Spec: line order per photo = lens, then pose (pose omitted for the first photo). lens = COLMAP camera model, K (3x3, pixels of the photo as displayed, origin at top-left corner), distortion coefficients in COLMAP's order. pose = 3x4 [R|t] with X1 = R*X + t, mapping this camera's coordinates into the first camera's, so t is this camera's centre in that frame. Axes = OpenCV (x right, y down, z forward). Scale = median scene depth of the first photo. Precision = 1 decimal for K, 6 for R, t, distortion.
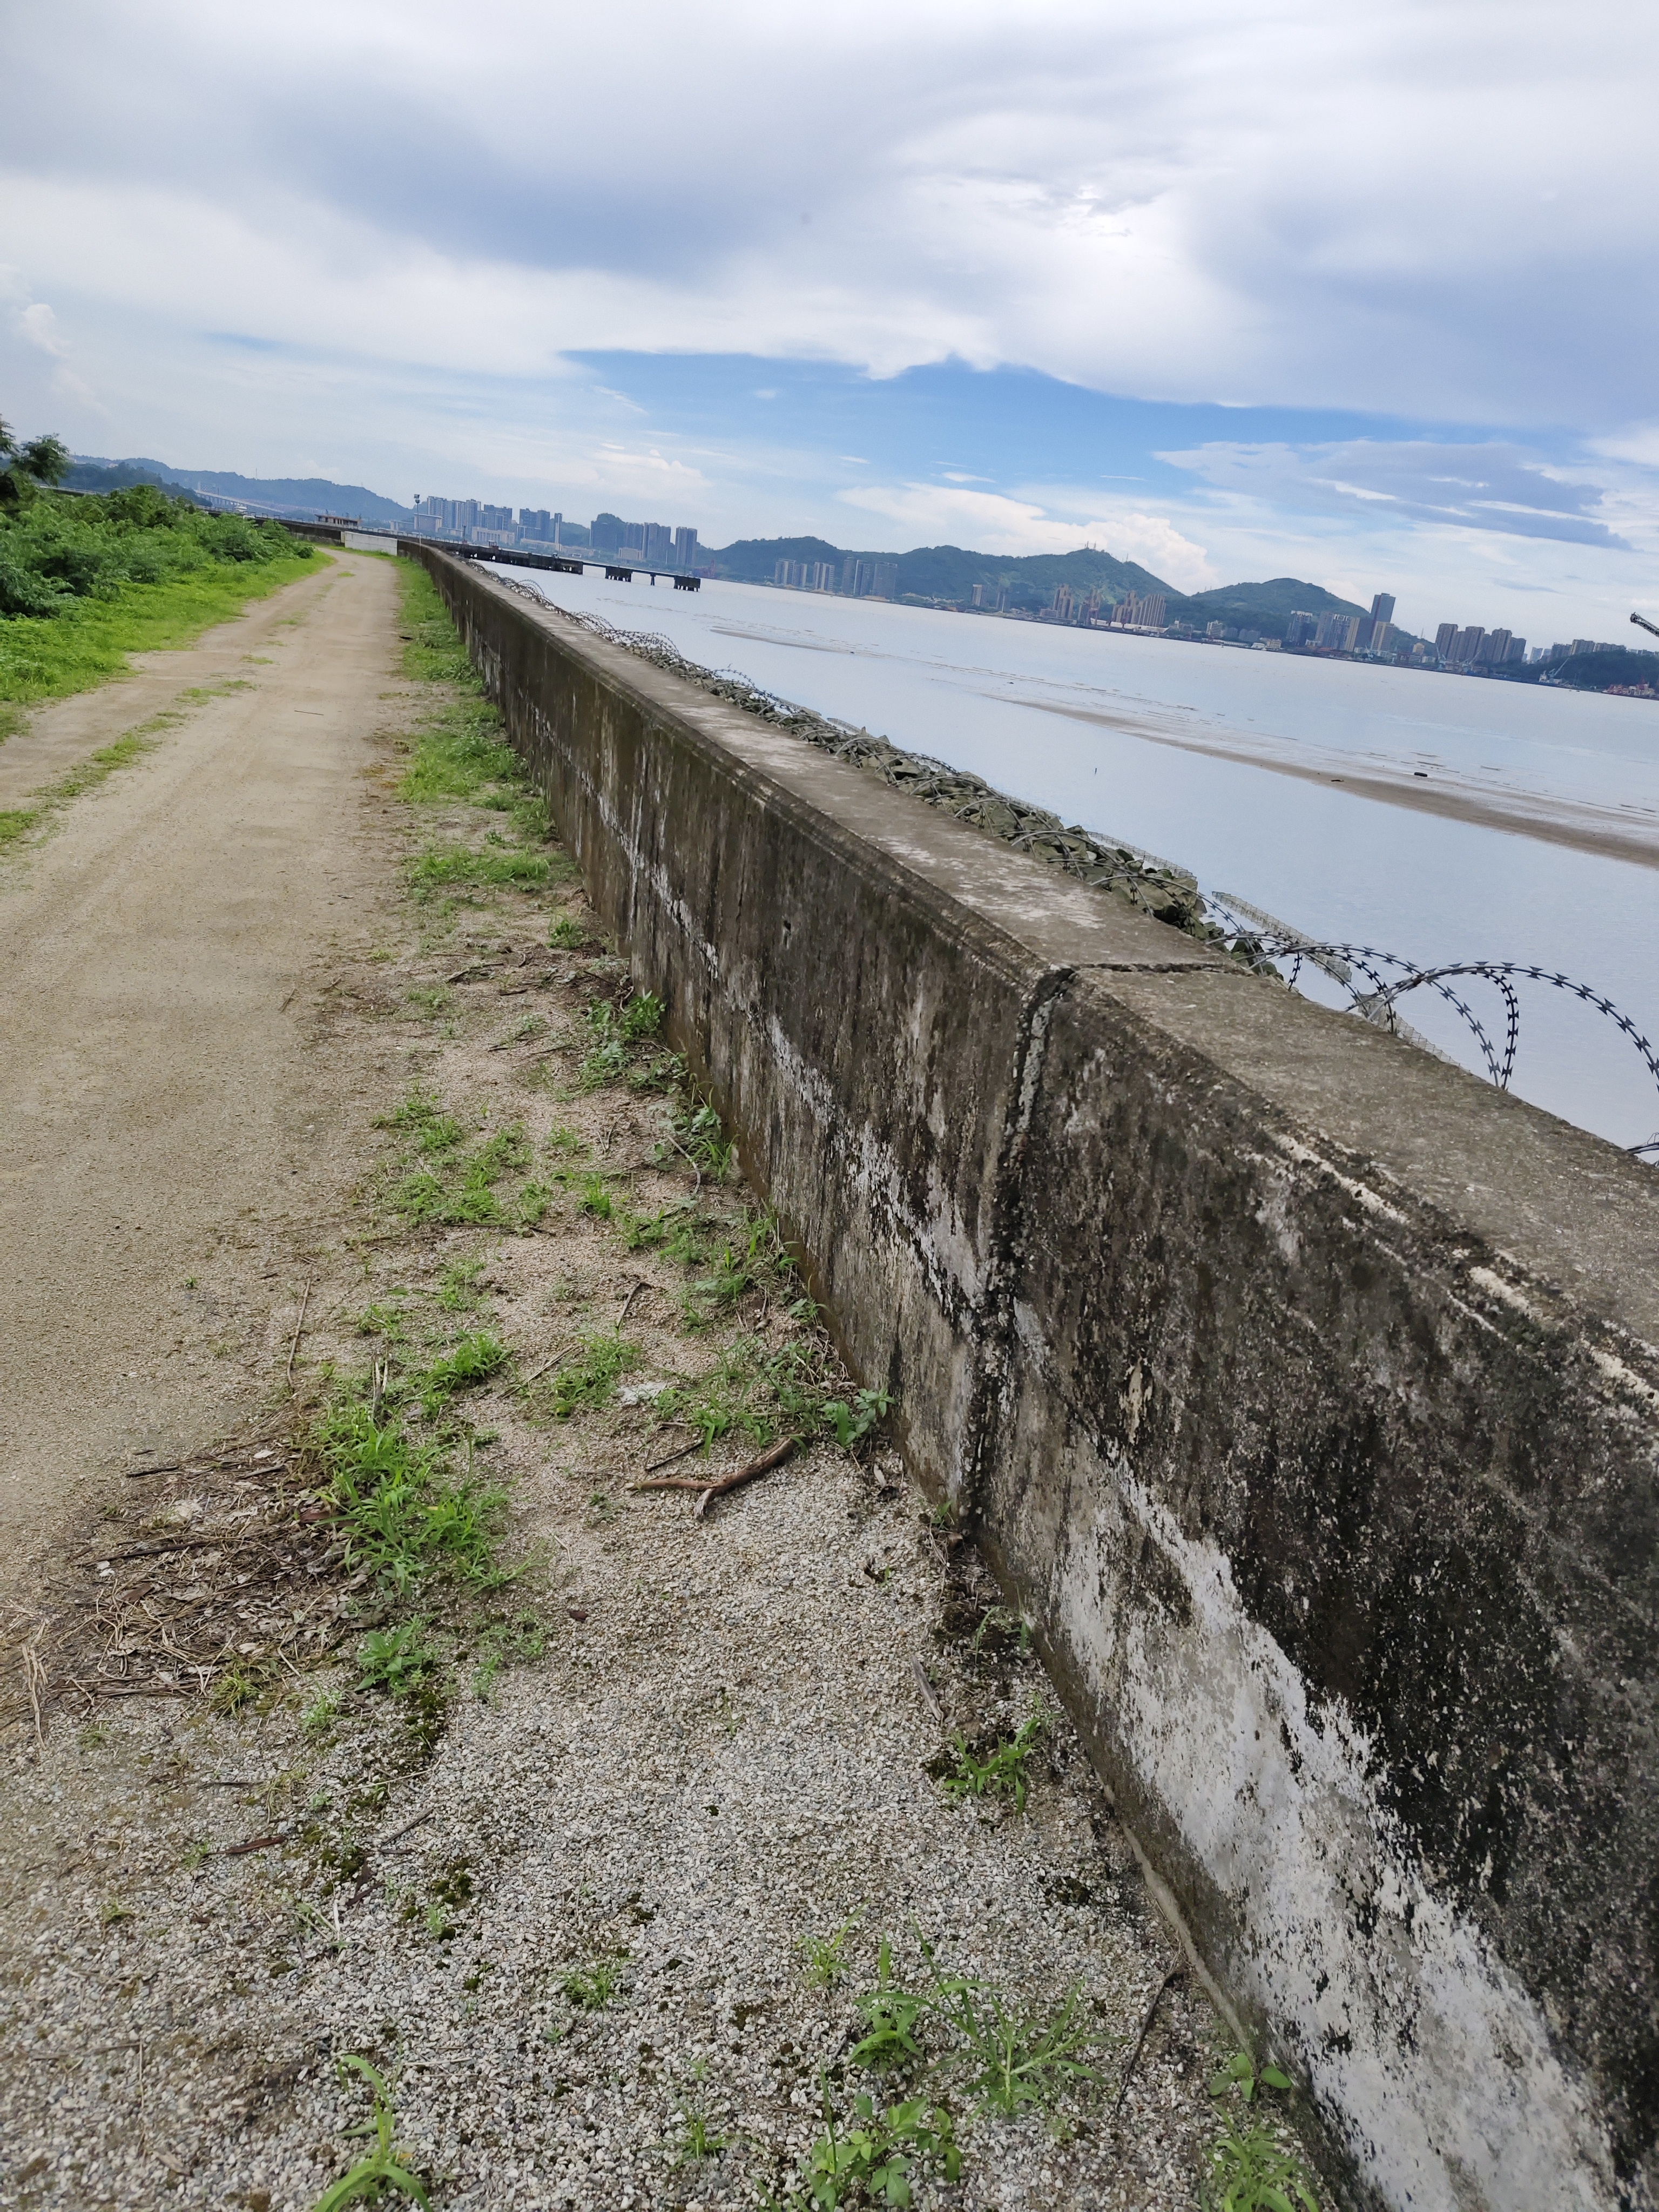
lens RADIAL K [[1564.6, 0, 829.5], [0, 1564.6, 1106.0], [0, 0, 1]] dist [0.040979, -0.040861]
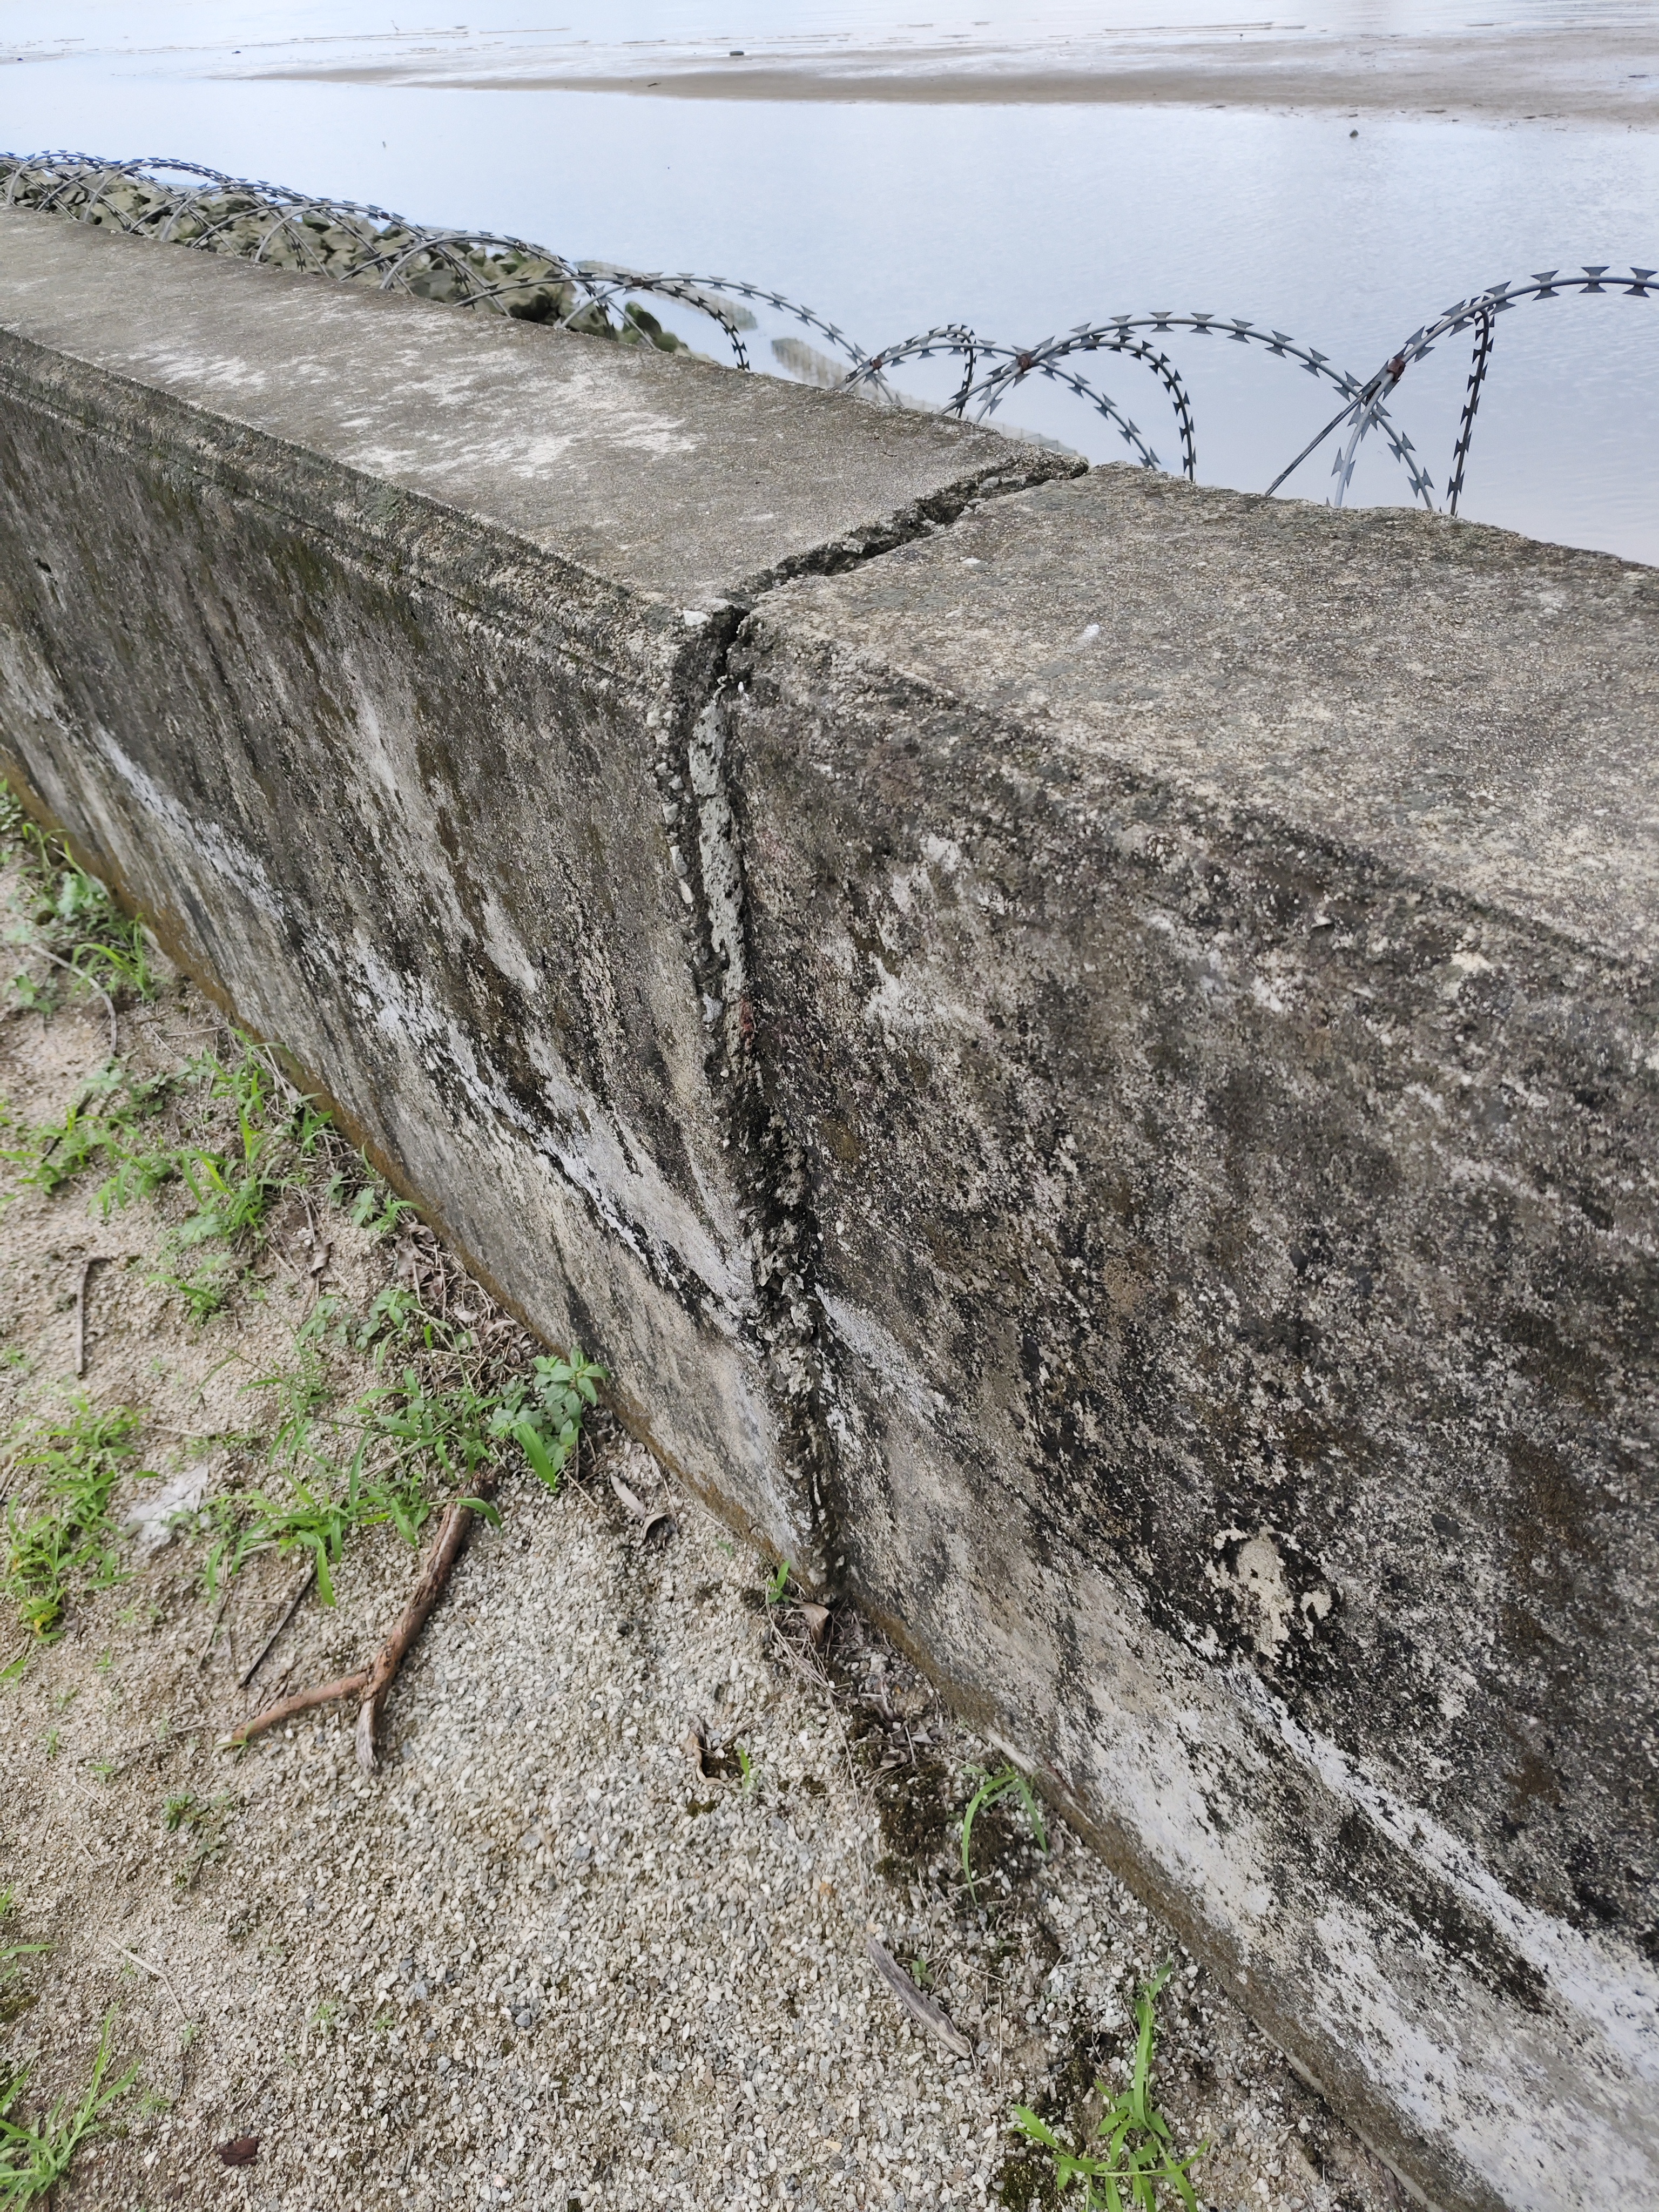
lens RADIAL K [[1564.6, 0, 829.5], [0, 1564.6, 1106.0], [0, 0, 1]] dist [0.040979, -0.040861]
pose [[0.892456, -0.397714, 0.212946, 0.037420], [0.303032, 0.878168, 0.370125, -0.106949], [-0.334207, -0.265791, 0.904246, 0.549282]]
